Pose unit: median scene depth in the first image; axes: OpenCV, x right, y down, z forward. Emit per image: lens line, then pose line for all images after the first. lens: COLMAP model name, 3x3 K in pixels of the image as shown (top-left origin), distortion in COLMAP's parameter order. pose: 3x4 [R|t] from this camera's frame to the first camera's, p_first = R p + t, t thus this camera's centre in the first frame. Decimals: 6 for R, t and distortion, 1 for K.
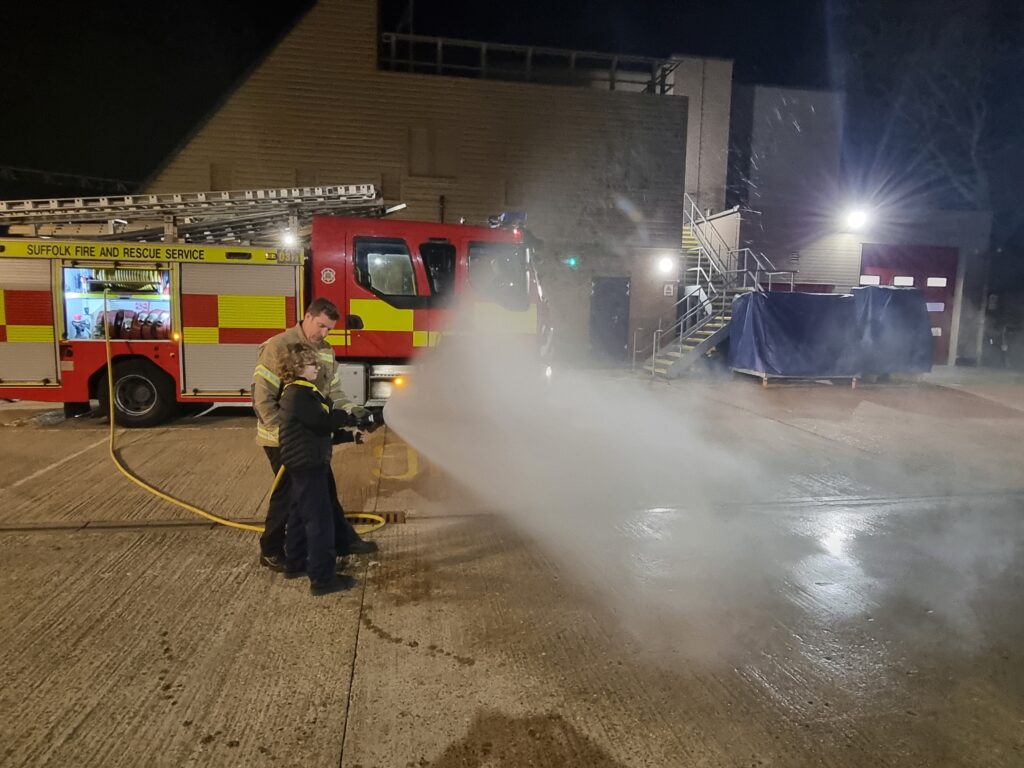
lens RADIAL K [[666.0, 0, 517.7], [0, 666.0, 387.6], [0, 0, 1]] dist [0.001247, -0.005862]
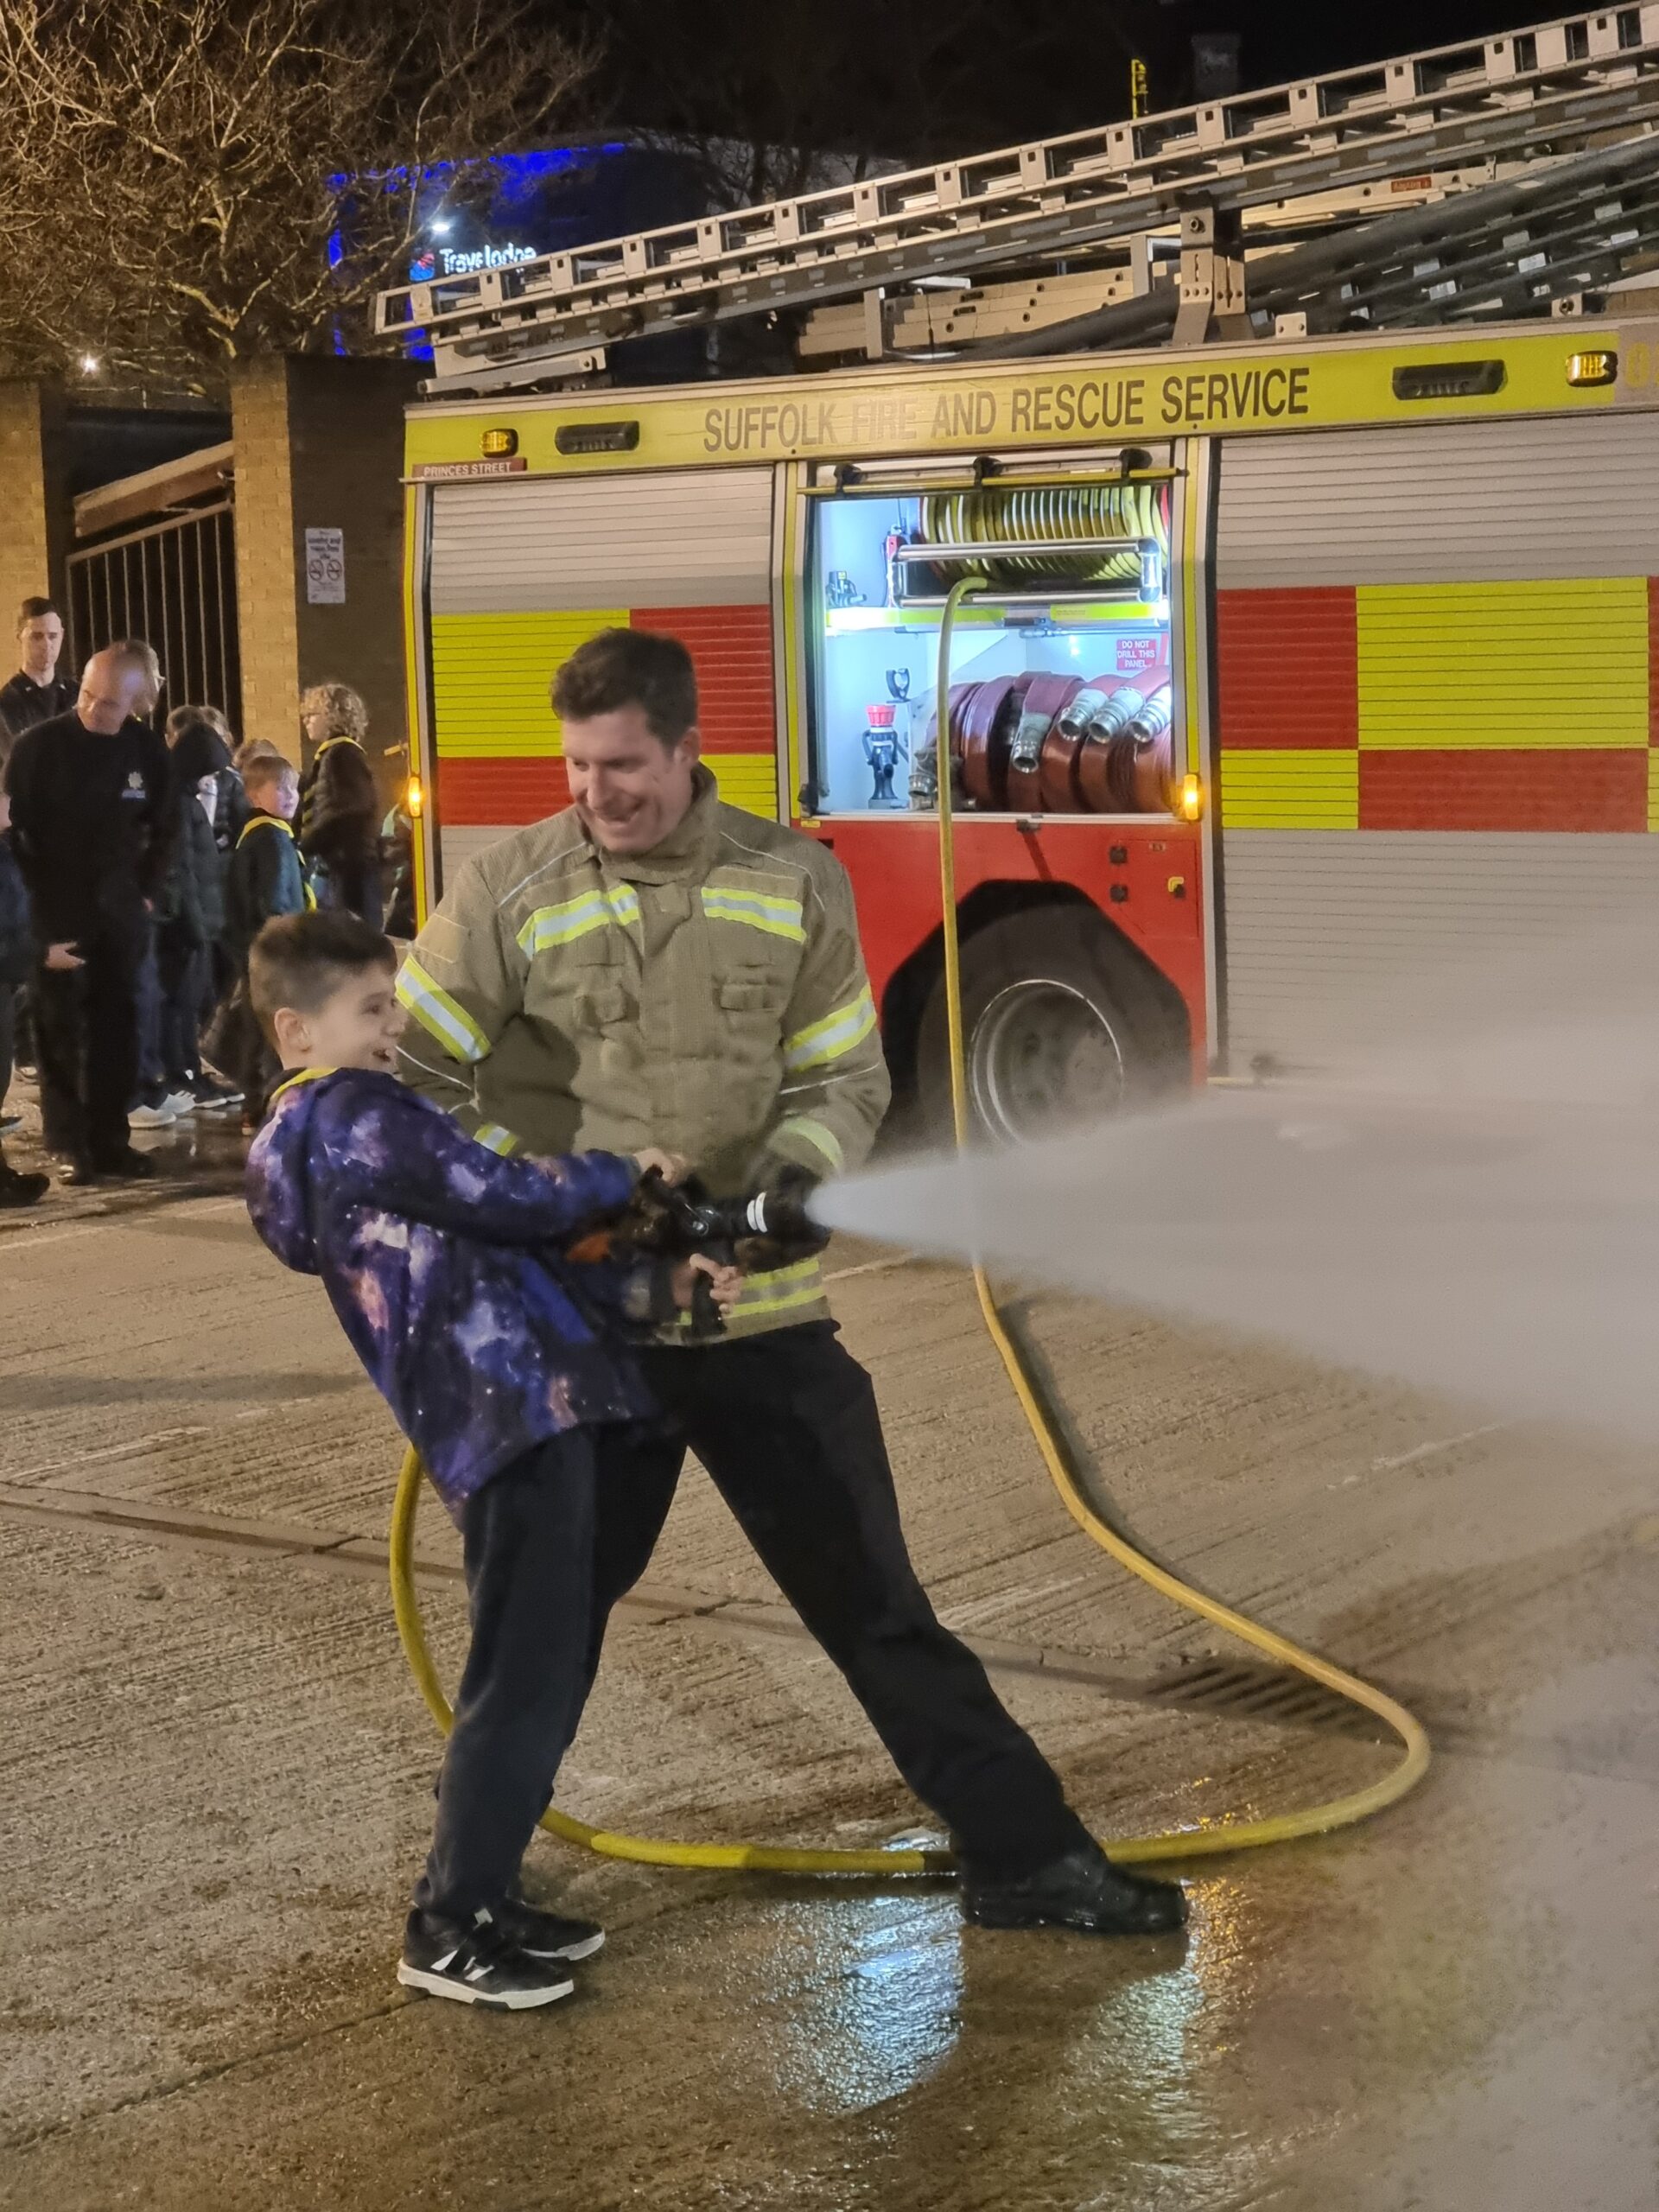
lens RADIAL K [[4354.4, 0, 841.4], [0, 4354.4, 1102.9], [0, 0, 1]] dist [0.051394, 0.000000]
pose [[0.669755, 0.041557, -0.741418, 0.421022], [-0.046297, 0.998827, 0.014163, 0.003894], [0.741137, 0.024840, 0.670894, 0.014286]]
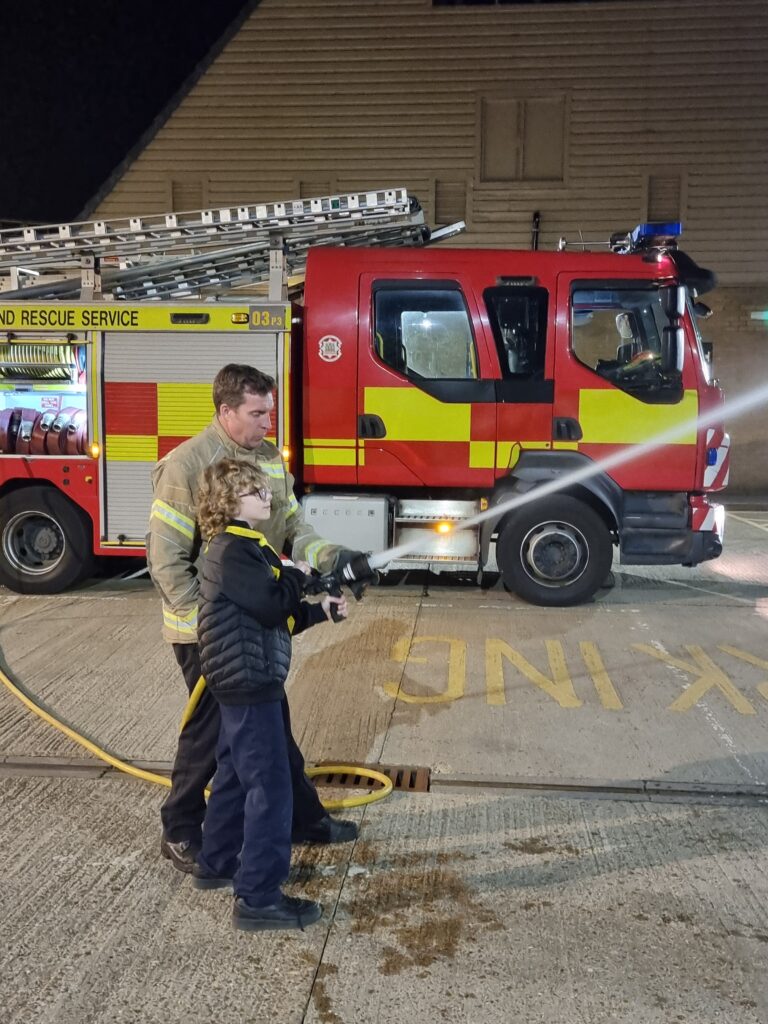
lens RADIAL K [[1084.7, 0, 371.2], [0, 1084.7, 516.9], [0, 0, 1]] dist [0.083278, 0.000000]
pose [[0.963957, 0.015789, -0.265590, 0.011473], [-0.020743, 0.999659, -0.015856, -0.002970], [0.265250, 0.020794, 0.963956, 0.080586]]
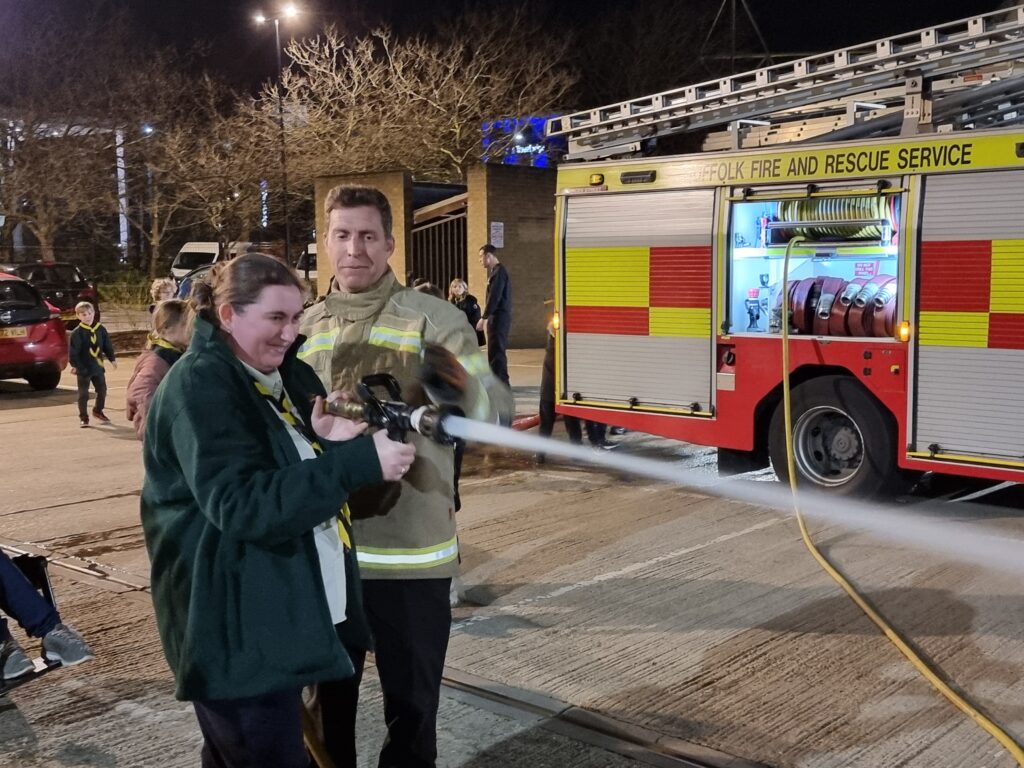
lens RADIAL K [[1261.5, 0, 531.9], [0, 1261.5, 401.6], [0, 0, 1]] dist [0.078940, 0.000000]
pose [[0.614615, 0.061937, -0.786392, 0.043482], [-0.073180, 0.997090, 0.021338, -0.026228], [0.785425, 0.044433, 0.617359, 0.228260]]
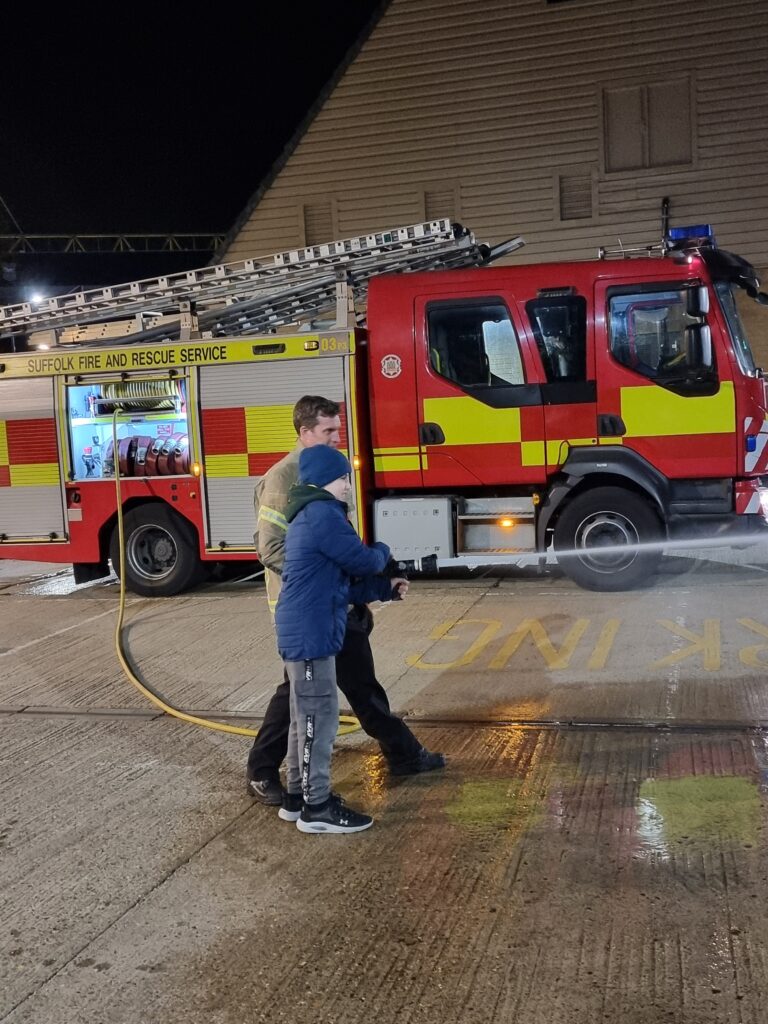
lens RADIAL K [[1191.9, 0, 366.5], [0, 1191.9, 521.1], [0, 0, 1]] dist [0.096616, 0.000000]
pose [[0.893120, -0.029567, -0.448845, 0.229509], [0.021981, 0.999514, -0.022105, 0.011996], [0.449281, 0.009876, 0.893336, -0.071088]]
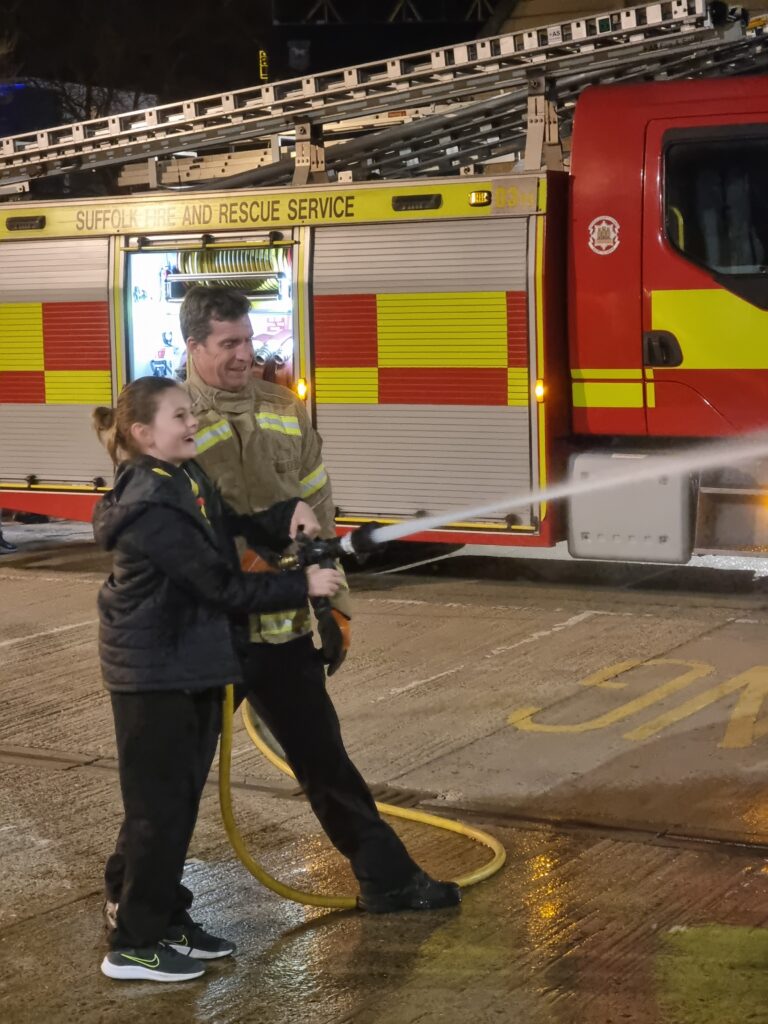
lens RADIAL K [[2015.8, 0, 384.1], [0, 2015.8, 489.5], [0, 0, 1]] dist [0.051394, 0.000000]
pose [[0.758195, 0.022046, -0.651655, 0.428156], [-0.039103, 0.999167, -0.011694, 0.005326], [0.650854, 0.034348, 0.758425, -0.006179]]
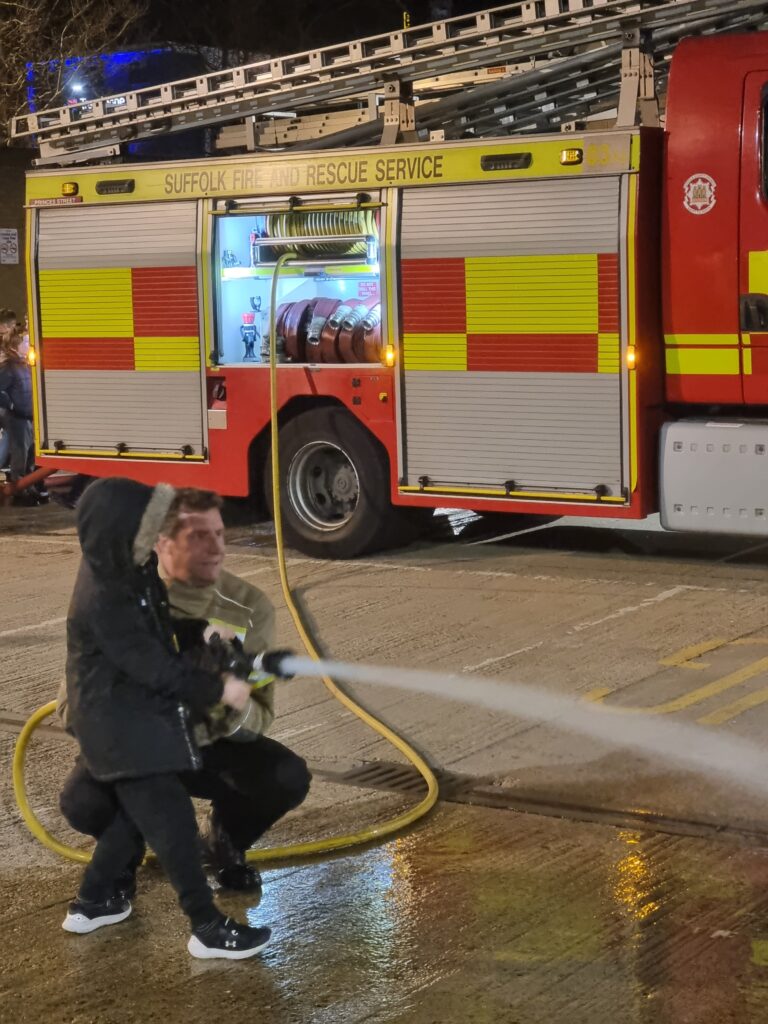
lens RADIAL K [[2015.8, 0, 370.6], [0, 2015.8, 506.4], [0, 0, 1]] dist [0.051394, 0.000000]
pose [[0.704712, 0.042519, -0.708218, 0.431954], [-0.042288, 0.998945, 0.017894, -0.000348], [0.708232, 0.017339, 0.705767, 0.045675]]
